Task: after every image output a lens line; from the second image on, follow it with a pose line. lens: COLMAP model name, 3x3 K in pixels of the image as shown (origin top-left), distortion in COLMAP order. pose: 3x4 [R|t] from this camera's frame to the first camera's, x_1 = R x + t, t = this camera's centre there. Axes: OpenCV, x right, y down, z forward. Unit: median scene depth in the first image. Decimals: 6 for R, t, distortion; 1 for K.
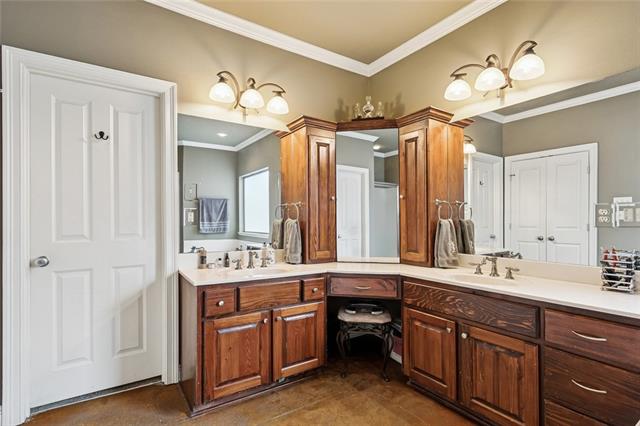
lens RADIAL K [[309.8, 0, 322.2], [0, 309.8, 226.6], [0, 0, 1]] dist [-0.003102, -0.000204]
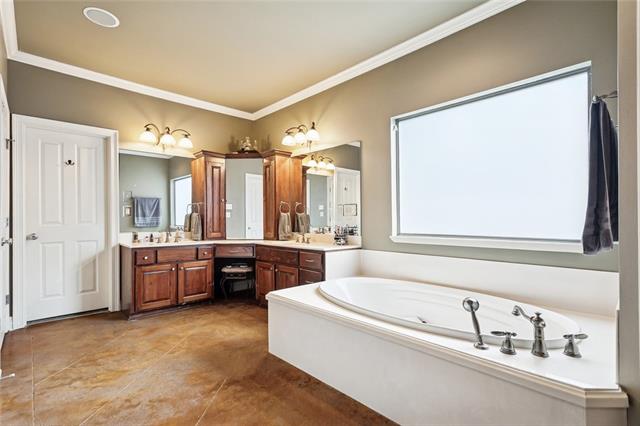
lens RADIAL K [[306.4, 0, 318.6], [0, 306.4, 221.4], [0, 0, 1]] dist [0.001153, 0.000324]
pose [[0.987104, -0.004411, 0.160020, 0.320914], [0.005991, 0.999938, -0.009397, 0.043930], [-0.159968, 0.010235, 0.987069, -0.780944]]
